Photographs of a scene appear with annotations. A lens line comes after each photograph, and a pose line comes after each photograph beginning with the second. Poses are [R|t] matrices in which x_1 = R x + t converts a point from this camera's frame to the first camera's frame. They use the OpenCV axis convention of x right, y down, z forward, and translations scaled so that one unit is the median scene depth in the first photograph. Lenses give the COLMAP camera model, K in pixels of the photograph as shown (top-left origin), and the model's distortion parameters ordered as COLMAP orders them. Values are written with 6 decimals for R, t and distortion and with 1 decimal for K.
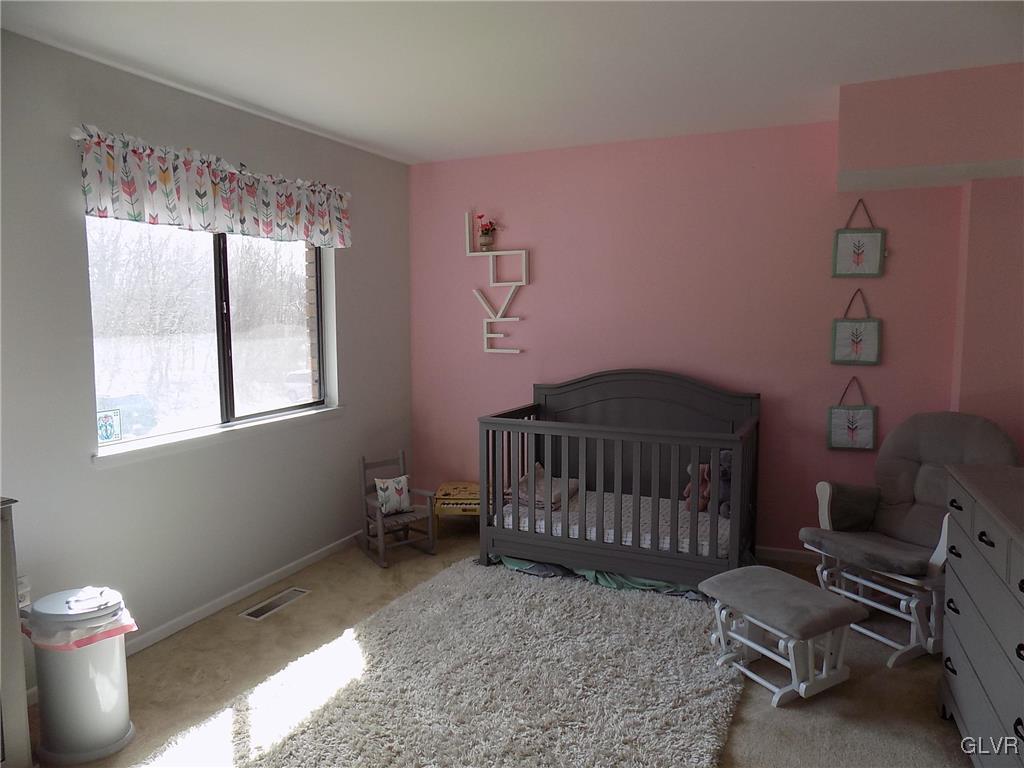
lens RADIAL K [[681.6, 0, 524.6], [0, 681.6, 373.3], [0, 0, 1]] dist [-0.086621, 0.074525]
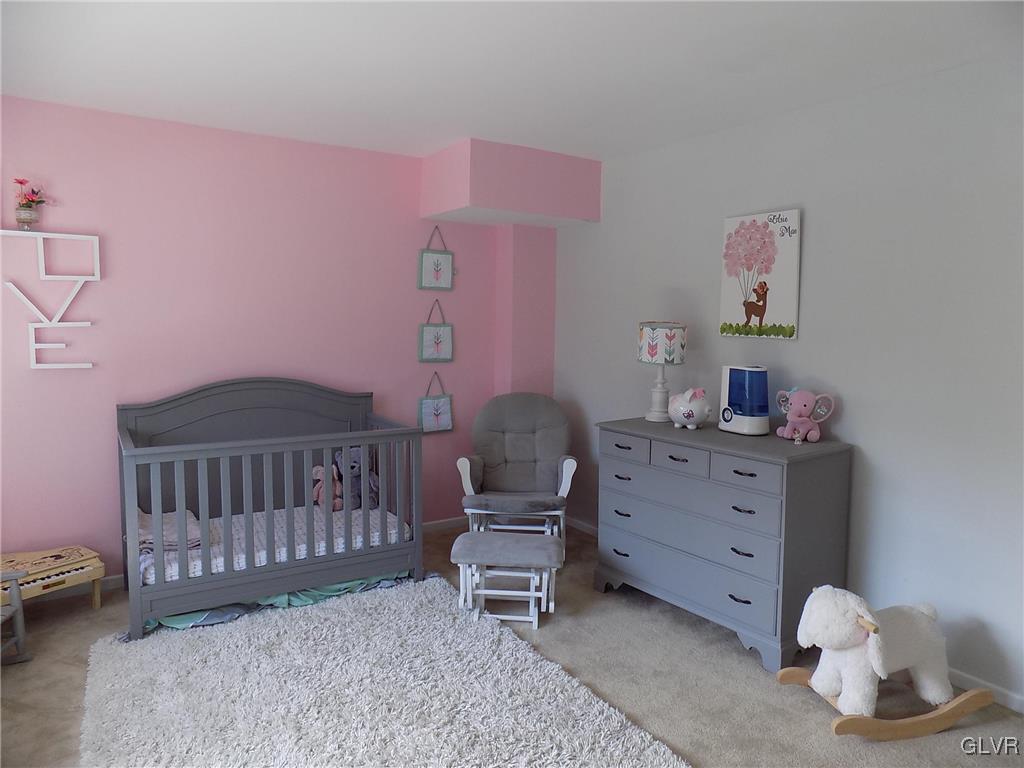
lens RADIAL K [[683.8, 0, 518.5], [0, 683.8, 376.5], [0, 0, 1]] dist [-0.074377, 0.072638]
pose [[0.539319, -0.060796, 0.839904, -0.468846], [0.059592, 0.997645, 0.033948, -0.019684], [-0.839990, 0.031743, 0.541672, 0.206780]]
